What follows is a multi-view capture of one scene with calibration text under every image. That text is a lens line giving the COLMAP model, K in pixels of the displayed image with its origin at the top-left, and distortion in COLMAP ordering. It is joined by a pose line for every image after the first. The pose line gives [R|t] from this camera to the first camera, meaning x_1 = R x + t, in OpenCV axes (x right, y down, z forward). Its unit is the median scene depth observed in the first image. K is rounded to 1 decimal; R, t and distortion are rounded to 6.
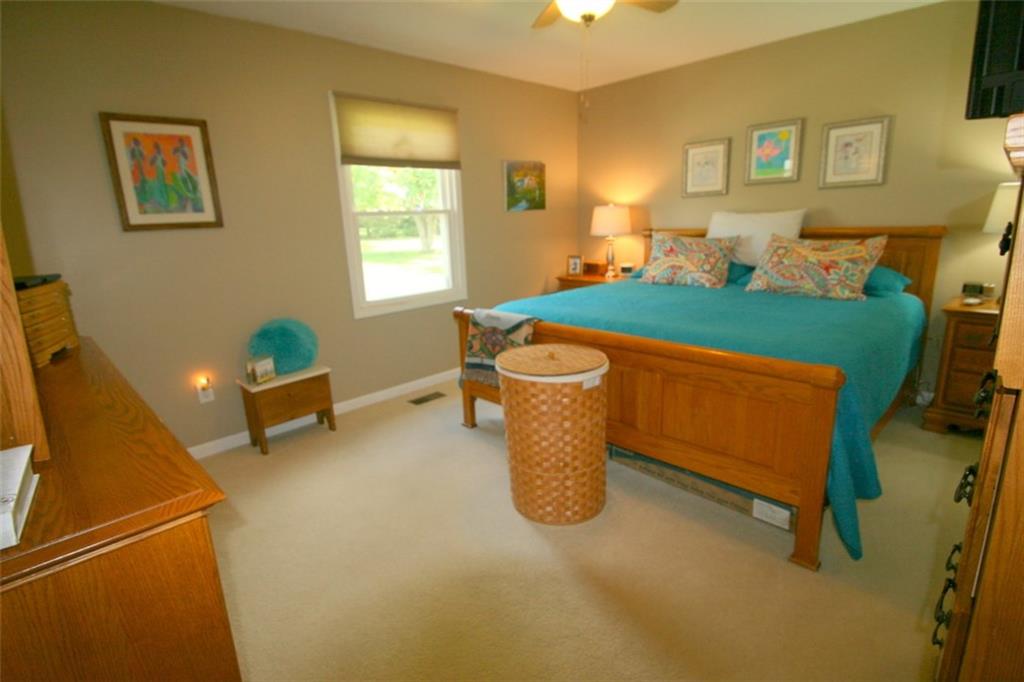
lens RADIAL K [[491.9, 0, 501.1], [0, 491.9, 337.3], [0, 0, 1]] dist [-0.005262, -0.003987]
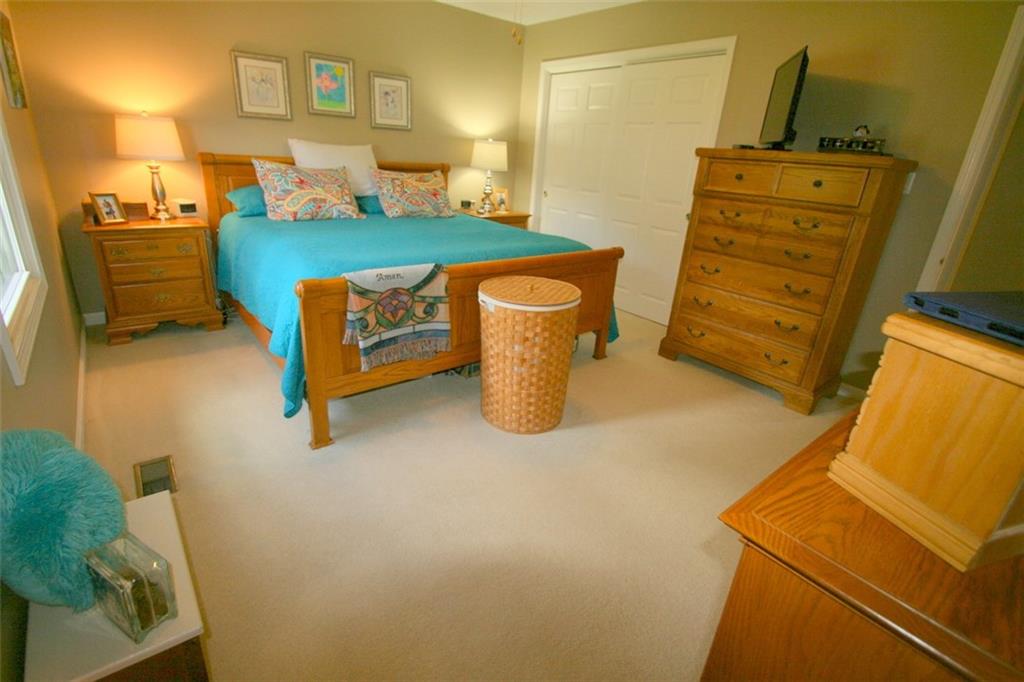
lens RADIAL K [[491.9, 0, 501.2], [0, 491.9, 336.4], [0, 0, 1]] dist [-0.005262, -0.003987]
pose [[0.074995, -0.308917, 0.948128, -0.611454], [0.168092, 0.941116, 0.293337, -0.119134], [-0.982914, 0.137374, 0.122505, 0.599971]]
